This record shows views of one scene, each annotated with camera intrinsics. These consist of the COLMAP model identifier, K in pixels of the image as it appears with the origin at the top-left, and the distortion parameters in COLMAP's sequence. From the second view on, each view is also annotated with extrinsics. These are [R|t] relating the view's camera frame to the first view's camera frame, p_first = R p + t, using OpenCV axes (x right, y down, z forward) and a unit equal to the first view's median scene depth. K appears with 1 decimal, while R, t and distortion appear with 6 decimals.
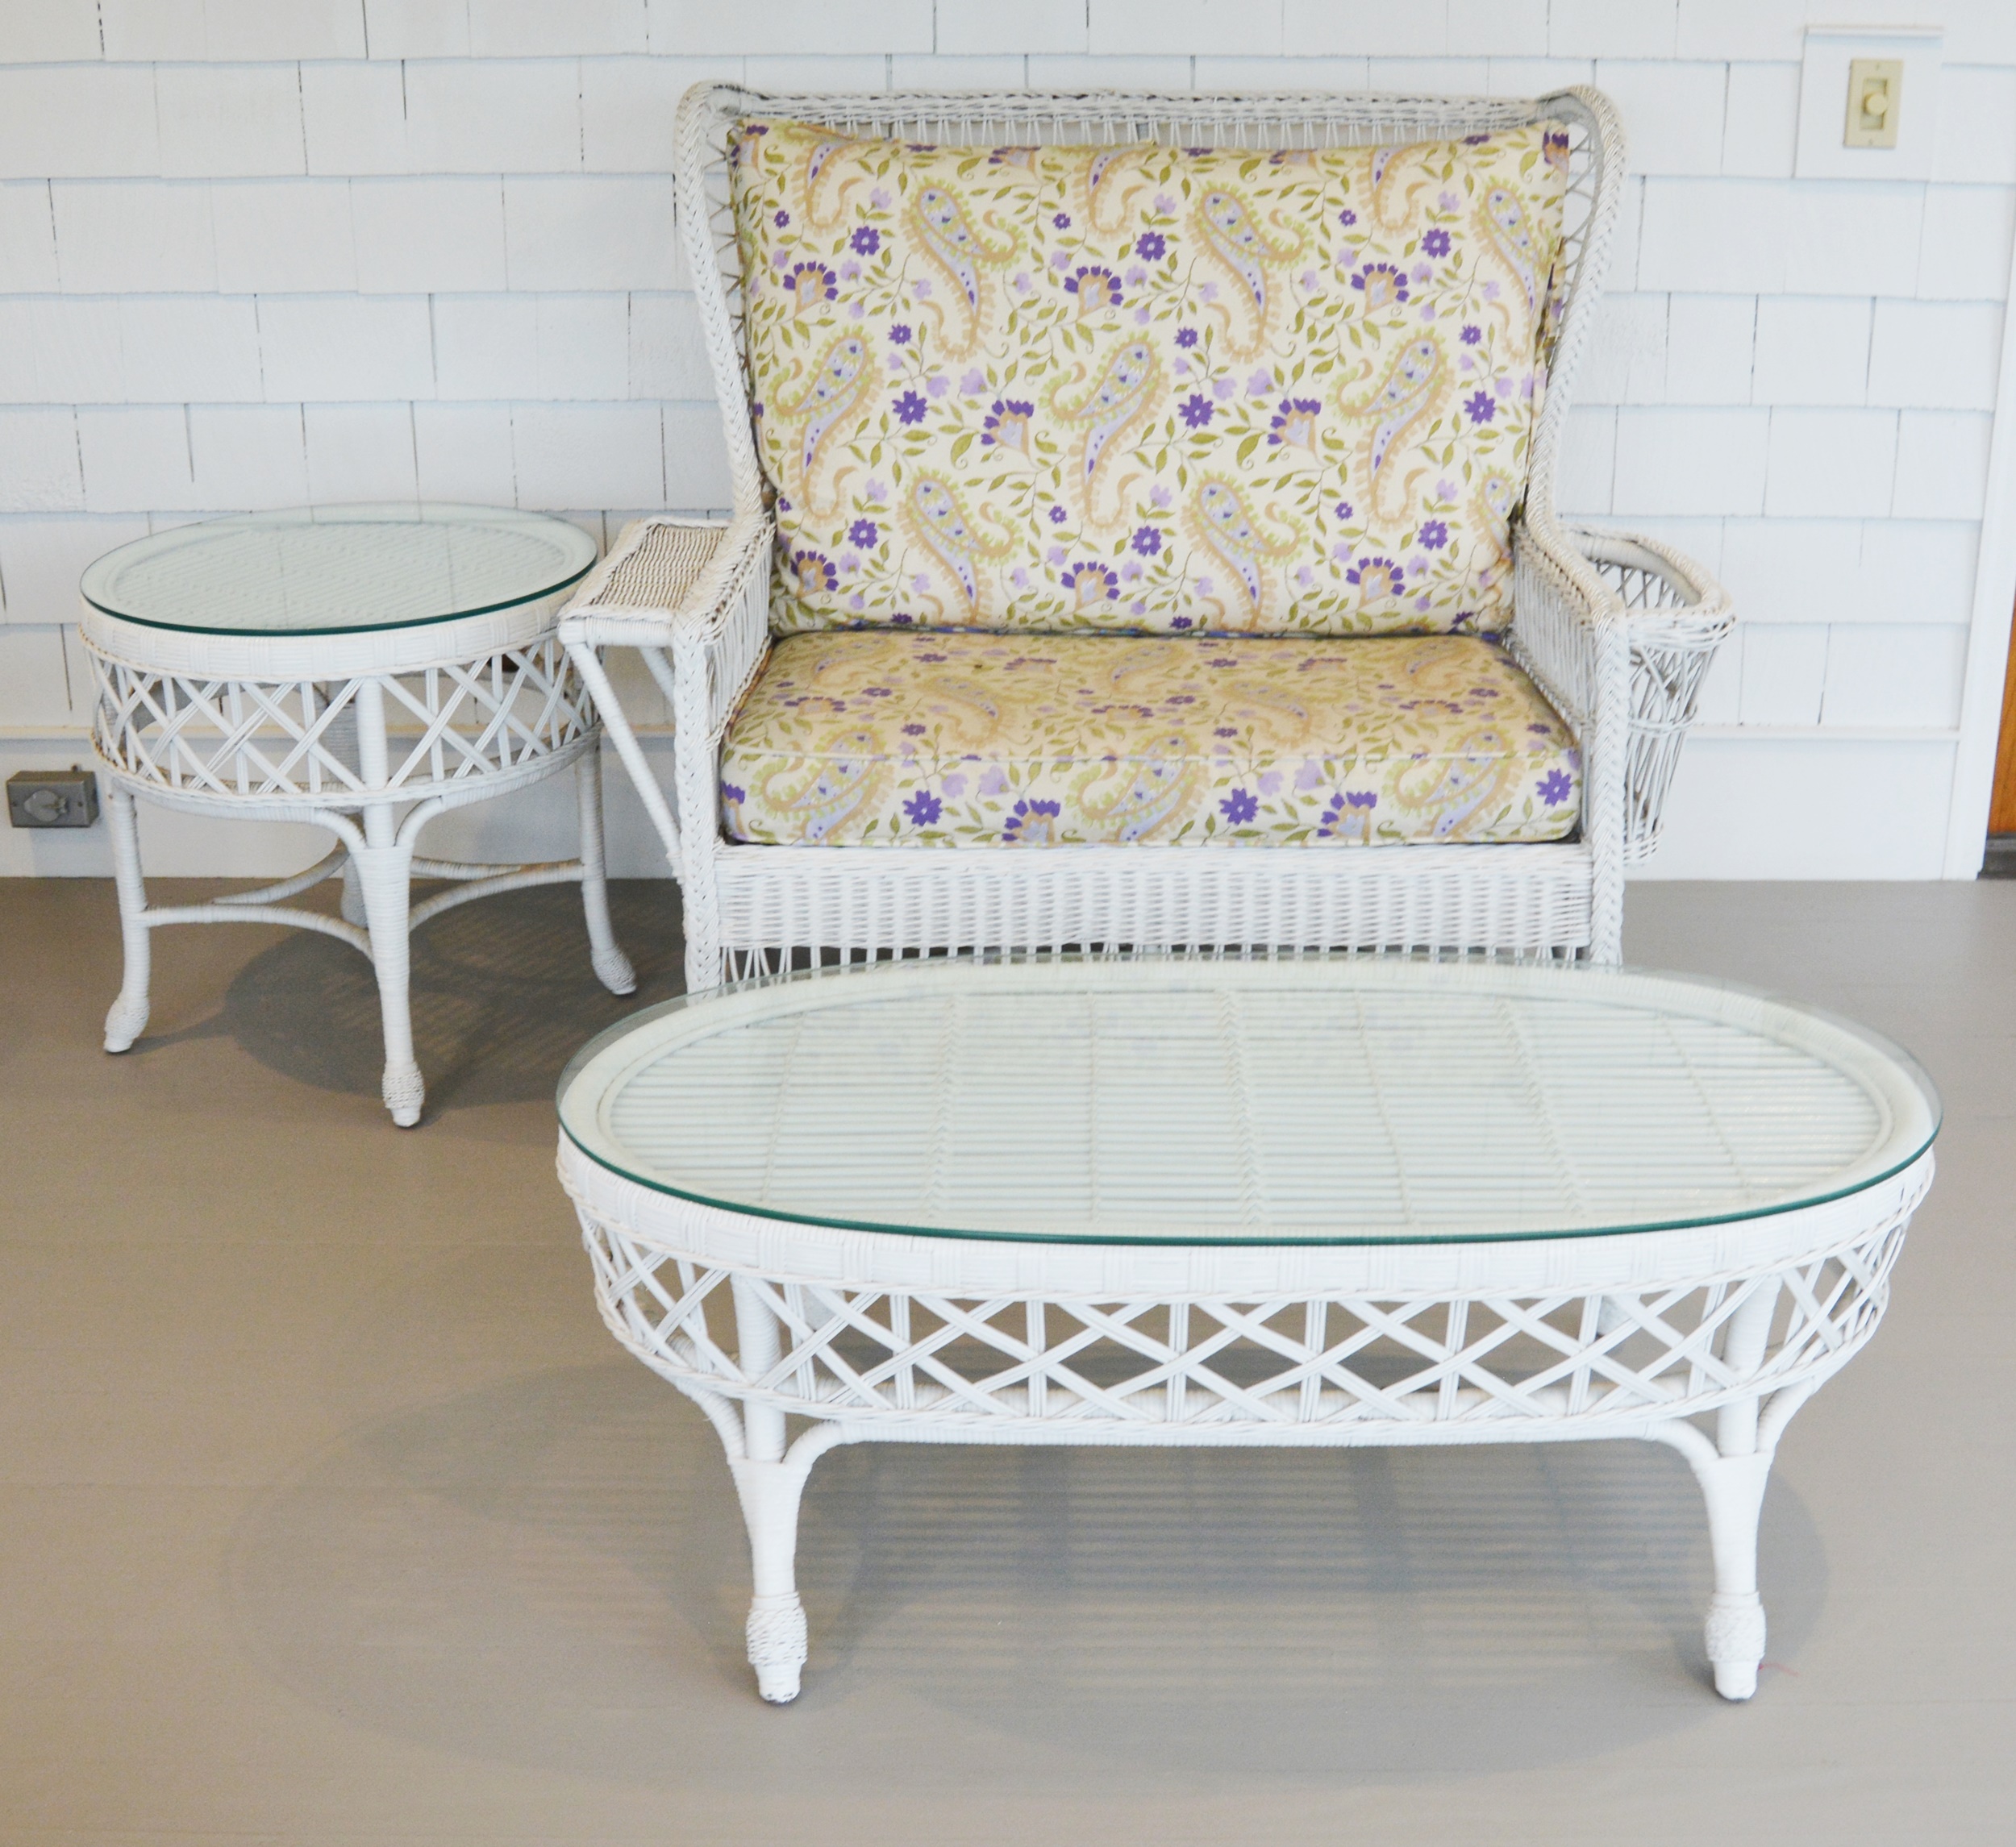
lens RADIAL K [[2565.1, 0, 1001.6], [0, 2565.1, 924.2], [0, 0, 1]] dist [-0.085678, 0.000000]
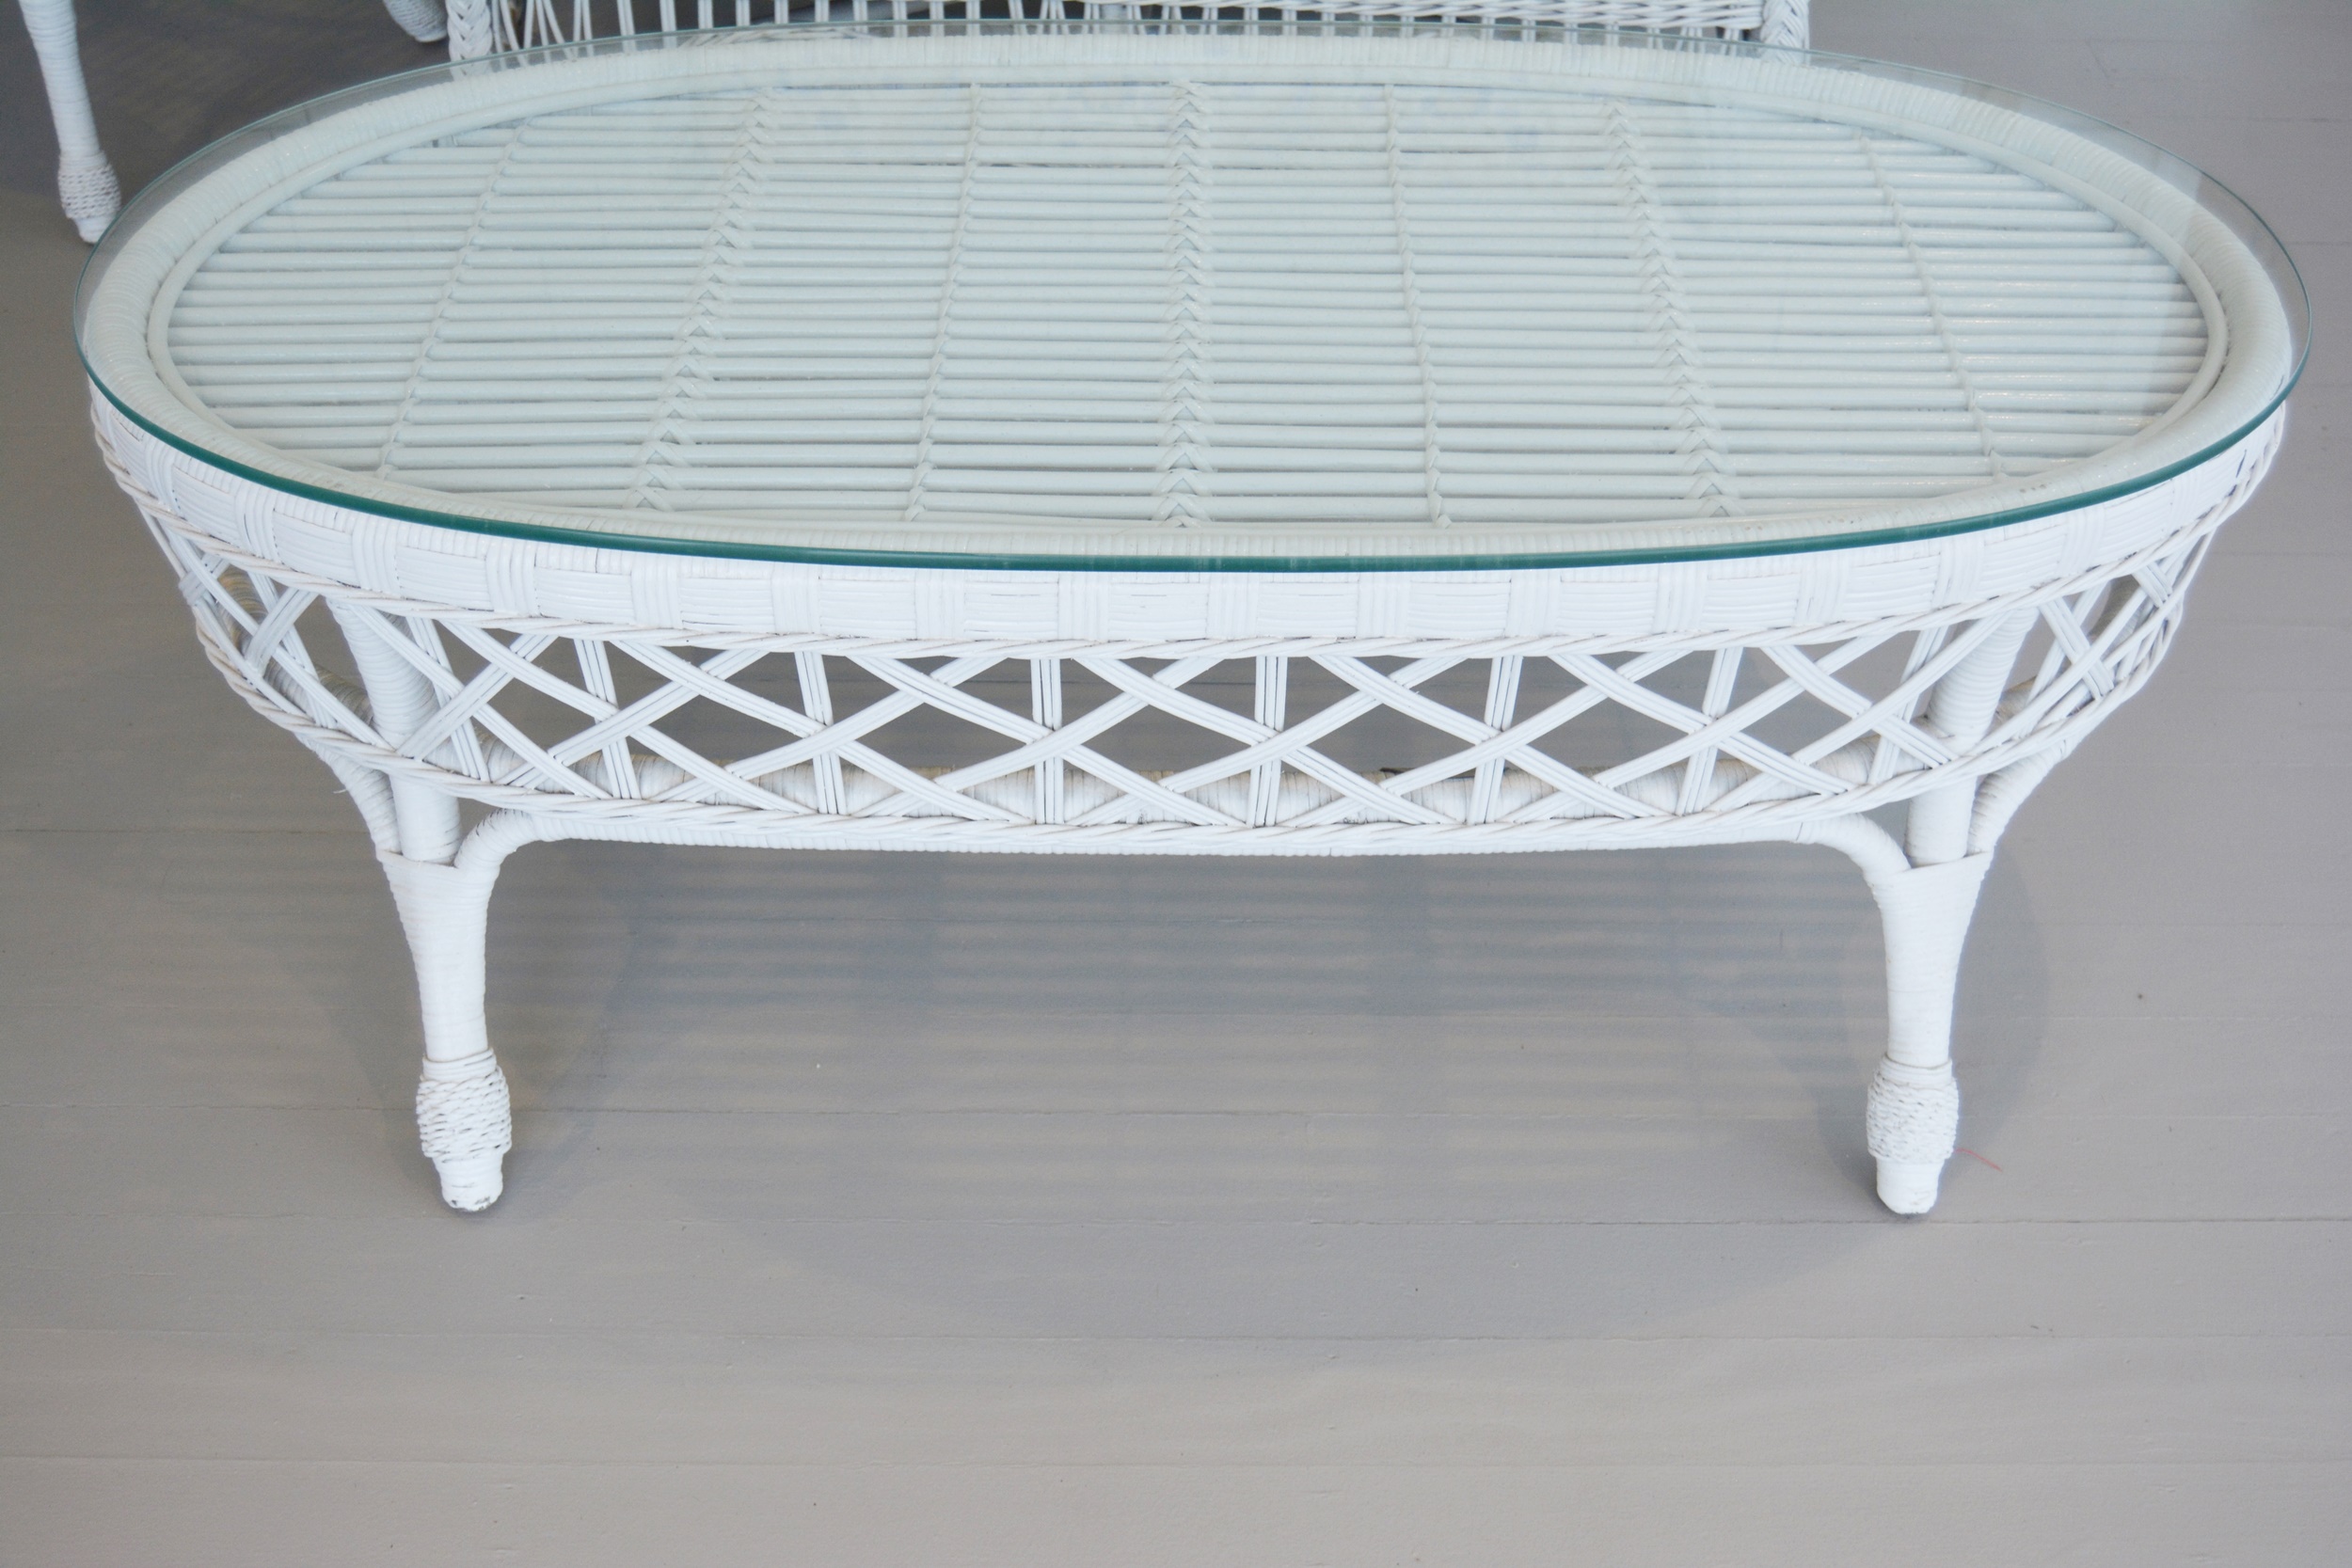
lens RADIAL K [[2651.4, 0, 1168.2], [0, 2651.4, 733.1], [0, 0, 1]] dist [-0.066529, 0.000000]
pose [[0.999628, -0.002891, 0.027133, 0.076783], [-0.005443, 0.953265, 0.302086, -0.022072], [-0.026738, -0.302122, 0.952894, 0.377272]]
